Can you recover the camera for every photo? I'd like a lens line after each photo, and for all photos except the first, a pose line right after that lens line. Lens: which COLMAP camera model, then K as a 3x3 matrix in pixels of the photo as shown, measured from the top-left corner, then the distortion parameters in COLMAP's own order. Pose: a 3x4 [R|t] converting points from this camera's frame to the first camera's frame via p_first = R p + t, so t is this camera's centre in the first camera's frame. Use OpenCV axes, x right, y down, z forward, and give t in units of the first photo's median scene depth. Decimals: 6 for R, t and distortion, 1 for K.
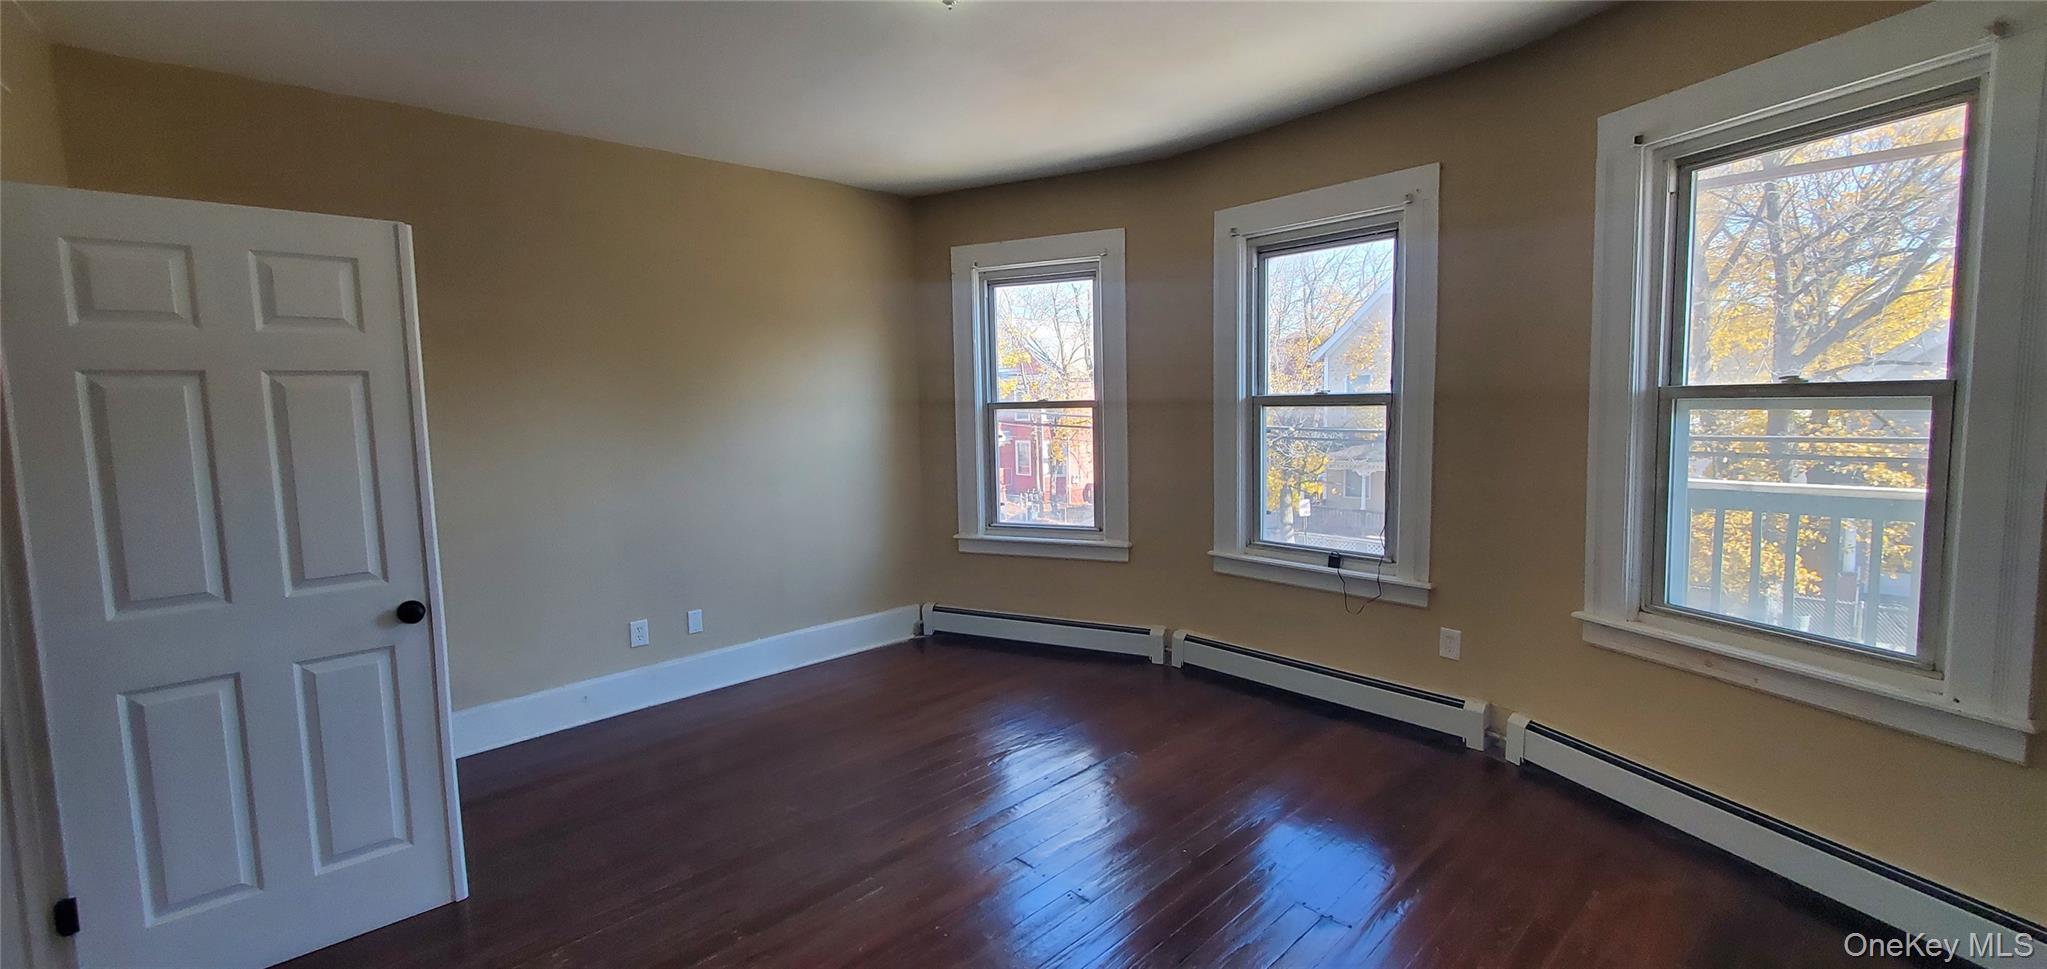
lens RADIAL K [[809.6, 0, 1014.2], [0, 809.6, 471.3], [0, 0, 1]] dist [0.001369, -0.000572]
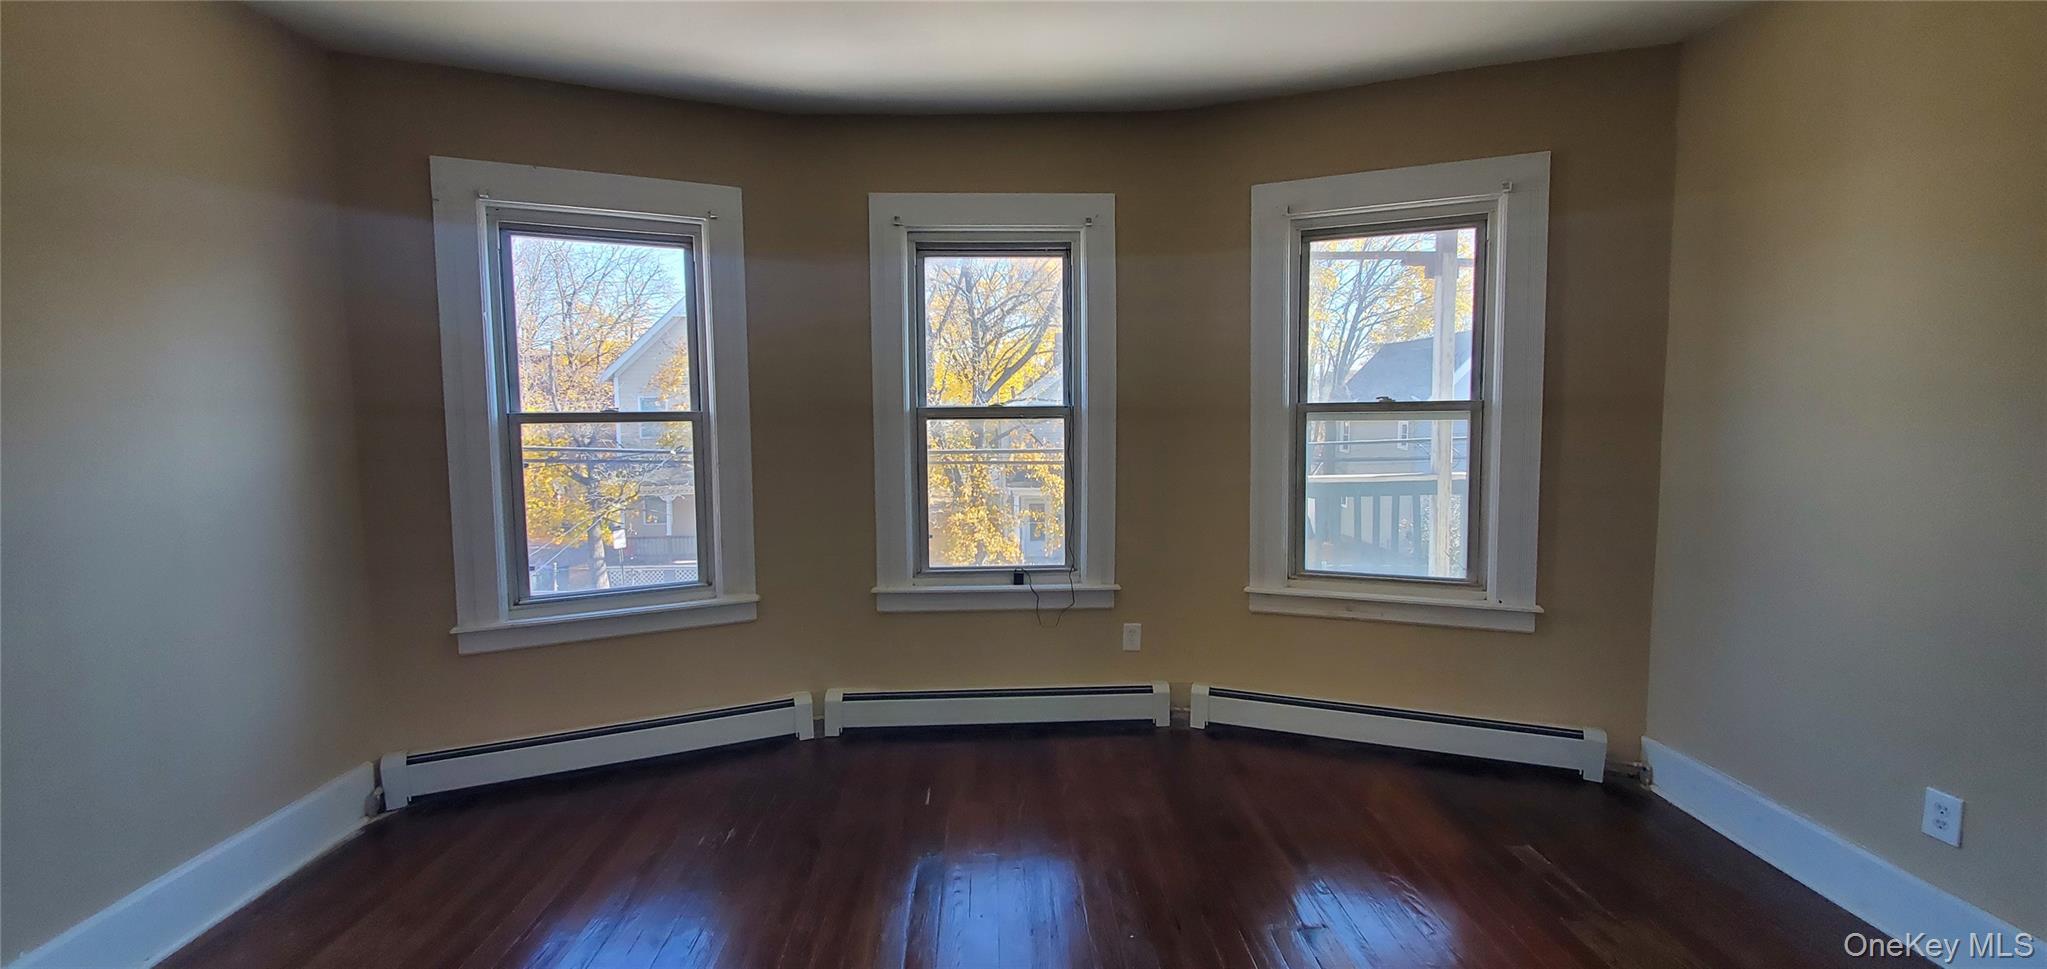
lens RADIAL K [[809.6, 0, 1013.9], [0, 809.6, 472.1], [0, 0, 1]] dist [0.001369, -0.000572]
pose [[0.641325, -0.041142, 0.766165, -0.350108], [0.063269, 0.997996, 0.000631, -0.017282], [-0.764656, 0.048070, 0.642643, 0.370133]]
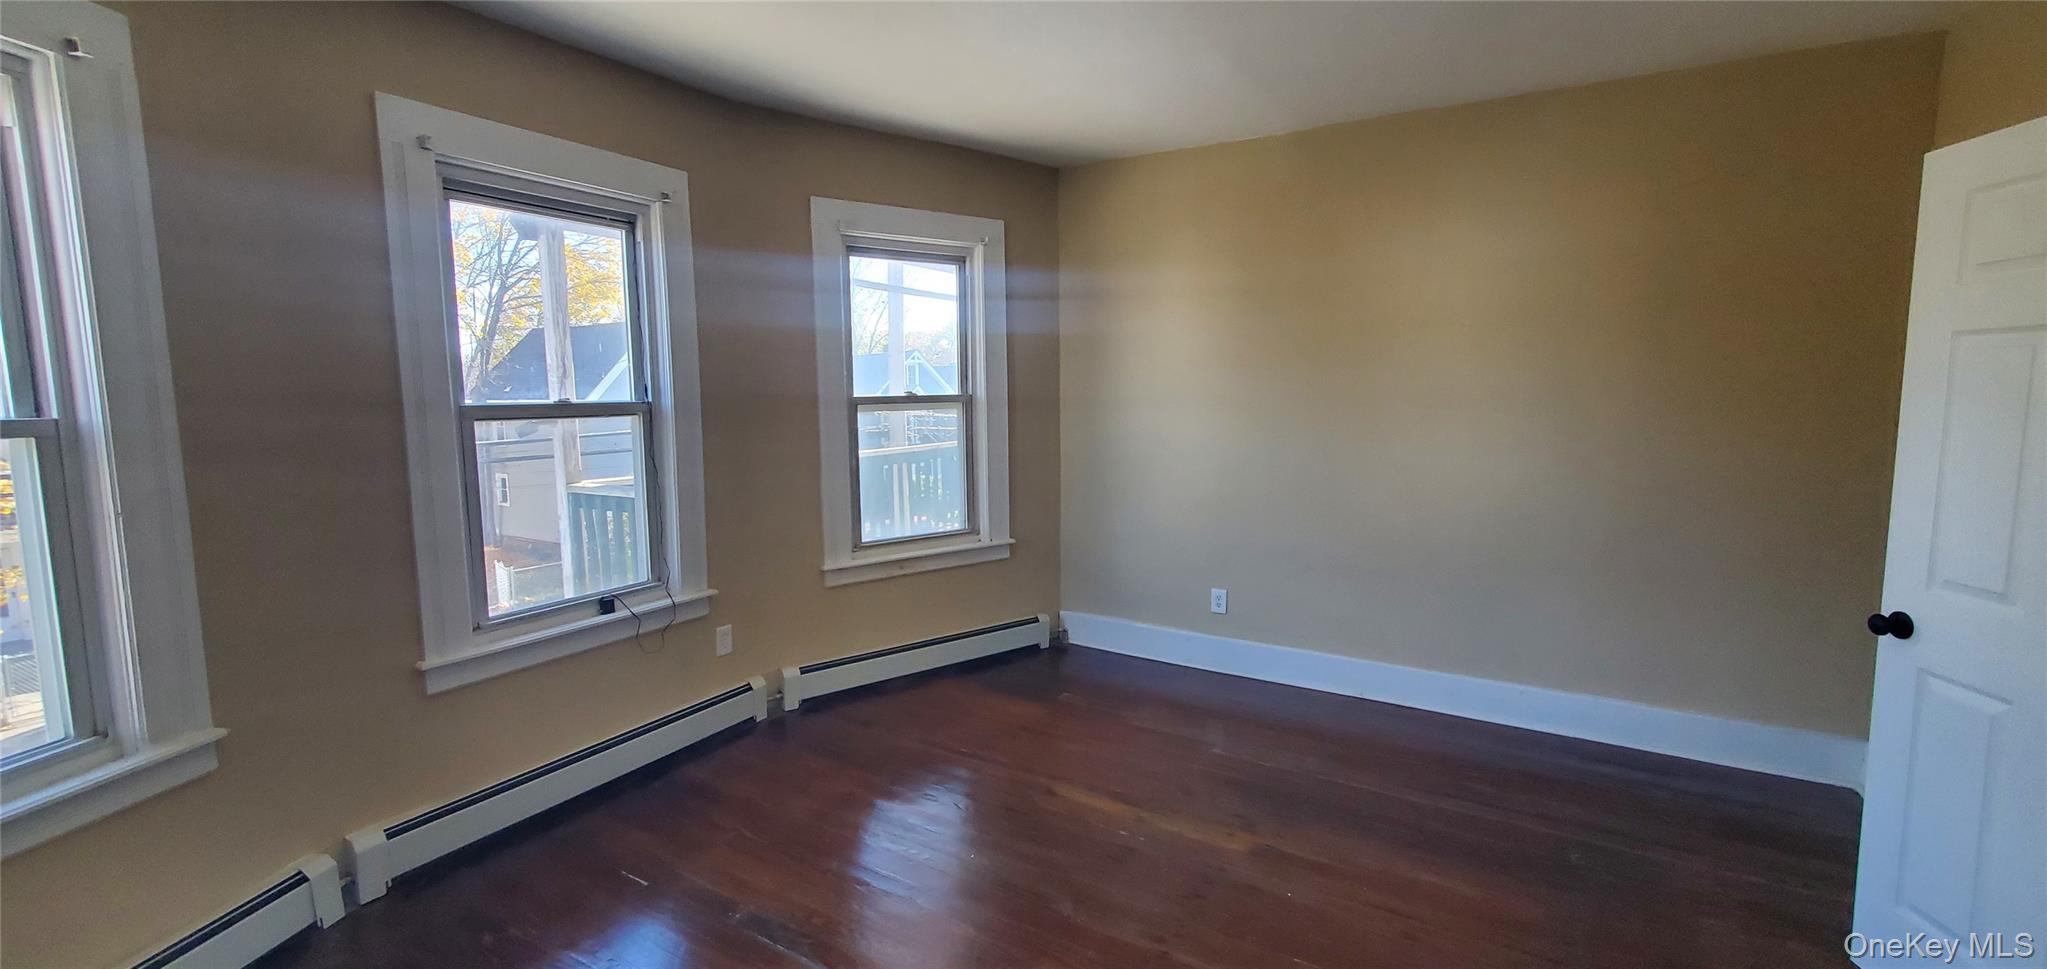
lens RADIAL K [[809.6, 0, 1010.9], [0, 809.6, 474.3], [0, 0, 1]] dist [0.001369, -0.000572]
pose [[-0.293360, -0.067385, 0.953624, -0.501456], [0.107258, 0.988895, 0.102872, -0.061461], [-0.949966, 0.132462, -0.282875, 0.824511]]
